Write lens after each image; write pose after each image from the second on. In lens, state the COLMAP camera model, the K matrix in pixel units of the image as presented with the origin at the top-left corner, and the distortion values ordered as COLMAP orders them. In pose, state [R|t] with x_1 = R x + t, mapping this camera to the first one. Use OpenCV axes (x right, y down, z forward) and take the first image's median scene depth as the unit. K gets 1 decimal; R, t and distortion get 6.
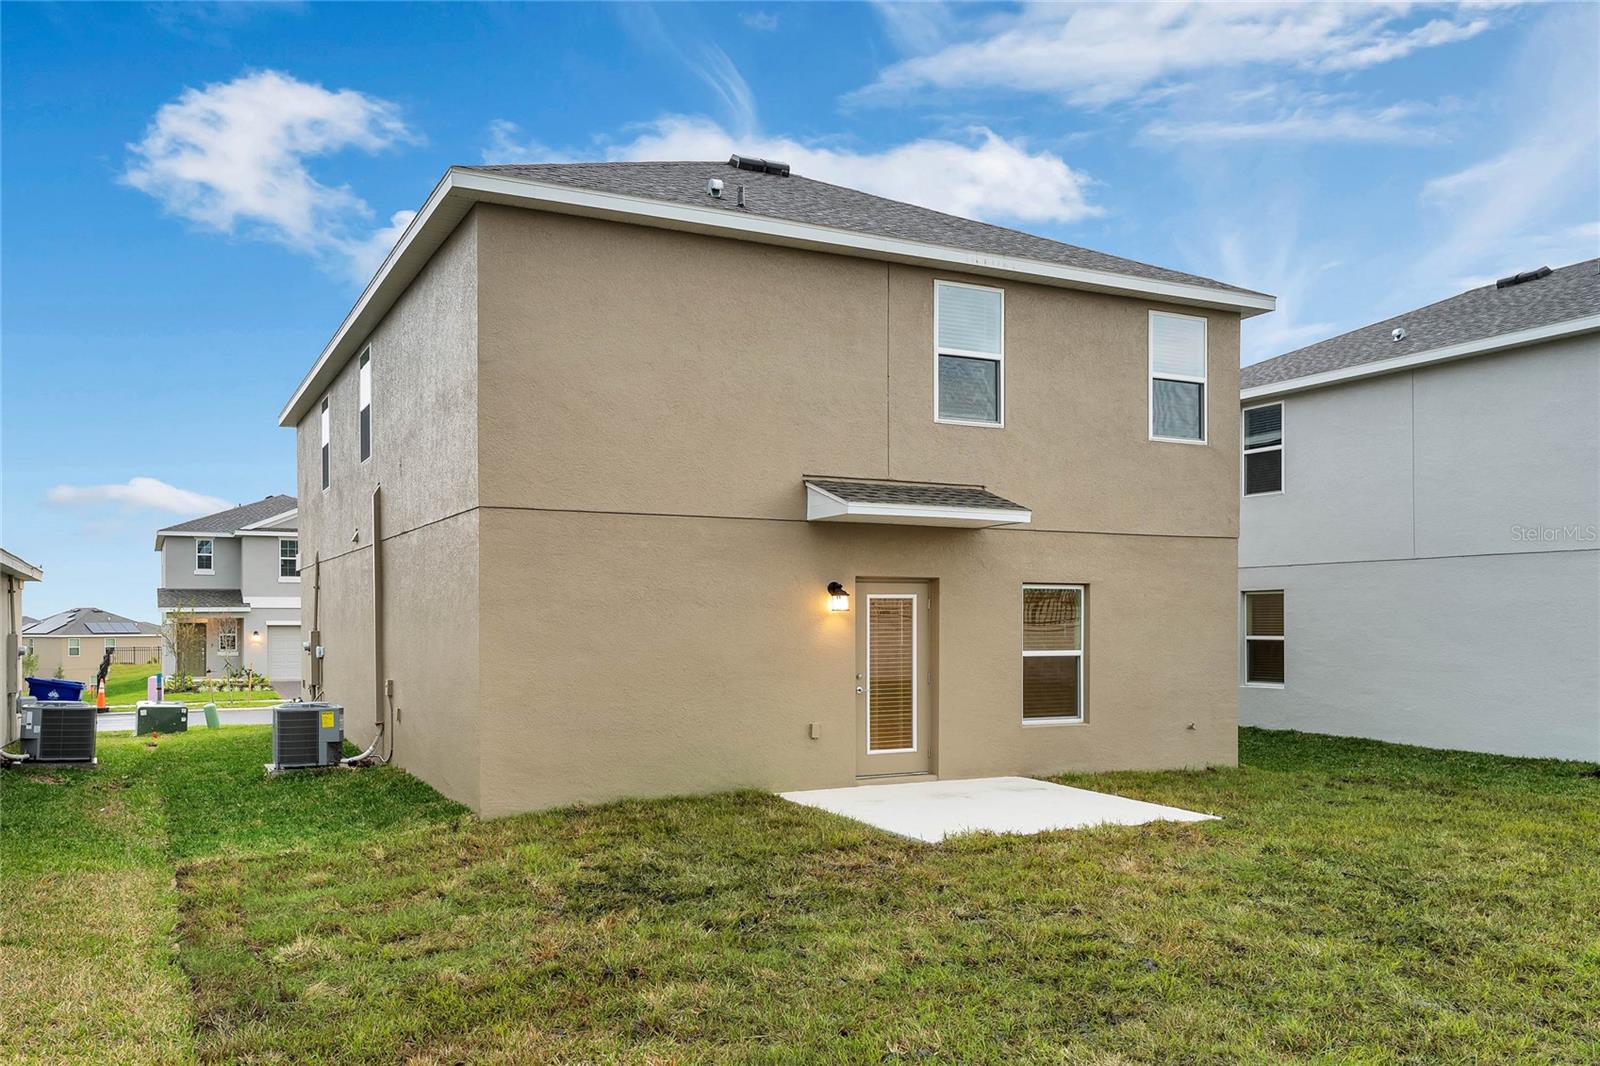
lens RADIAL K [[1299.4, 0, 799.8], [0, 1299.4, 620.0], [0, 0, 1]] dist [0.003985, 0.002110]
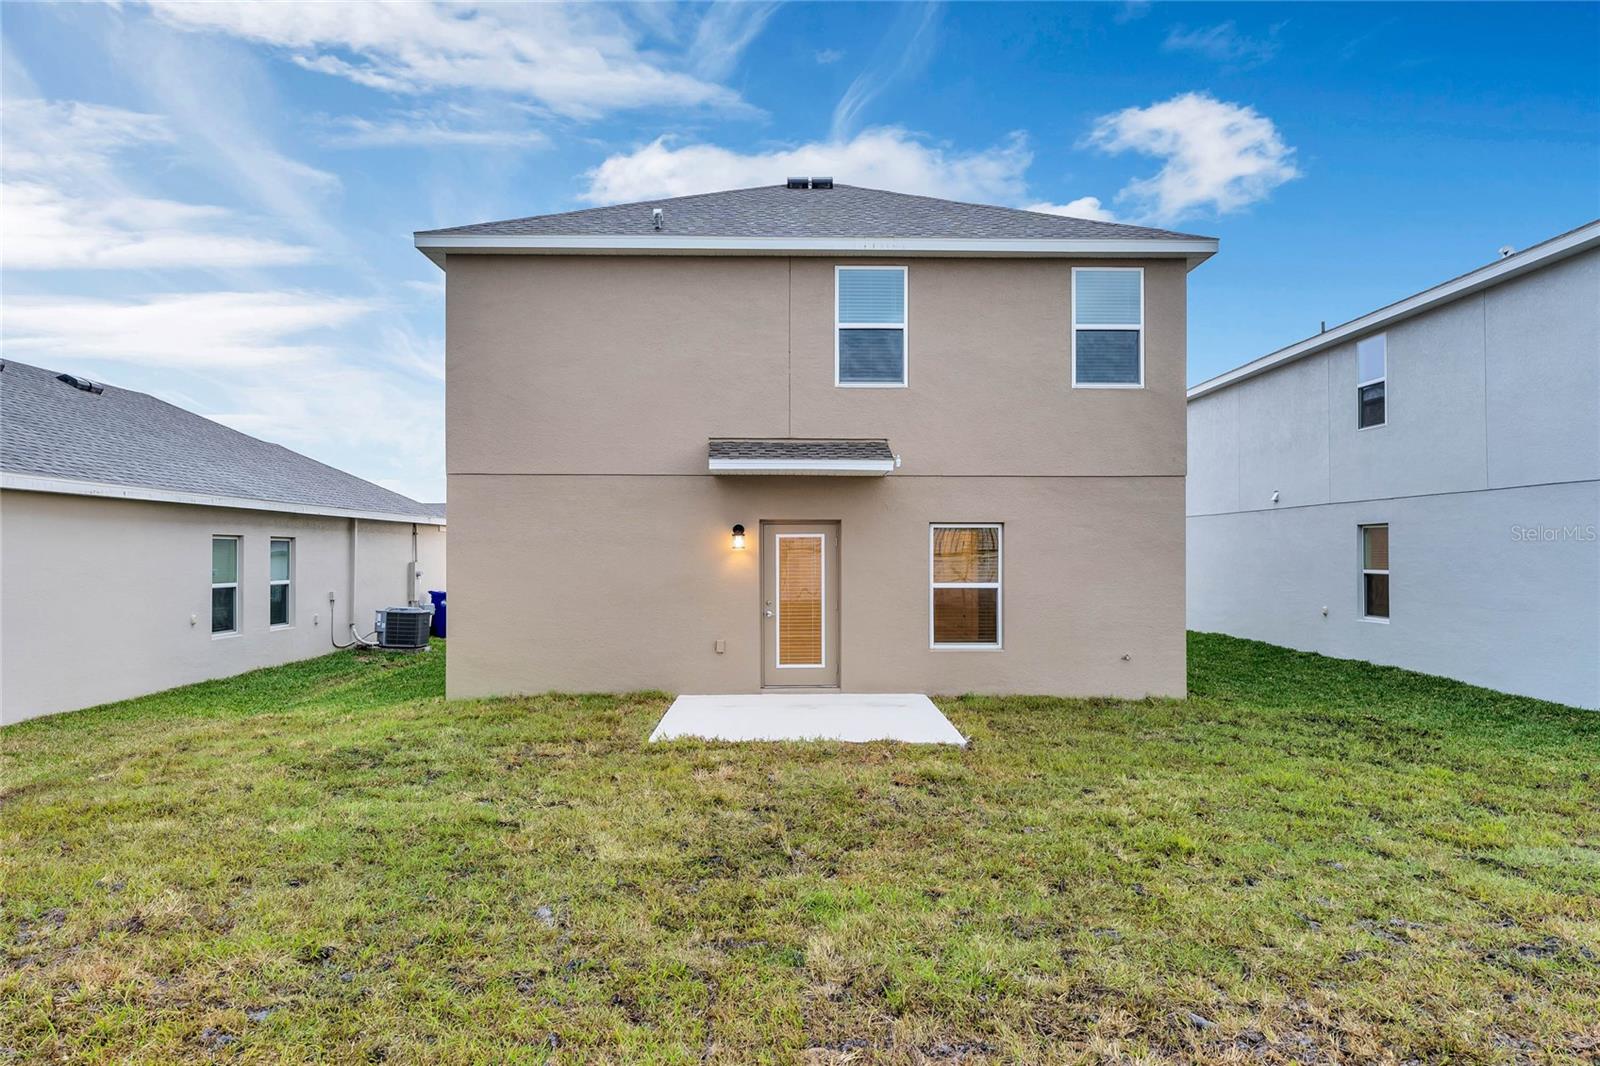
lens RADIAL K [[1073.0, 0, 800.0], [0, 1073.0, 533.0], [0, 0, 1]] dist [0.002643, 0.000678]
pose [[0.901616, -0.006384, -0.432490, 0.487407], [0.000360, 0.999902, -0.014009, -0.006744], [0.432537, 0.012475, 0.901530, 0.112248]]
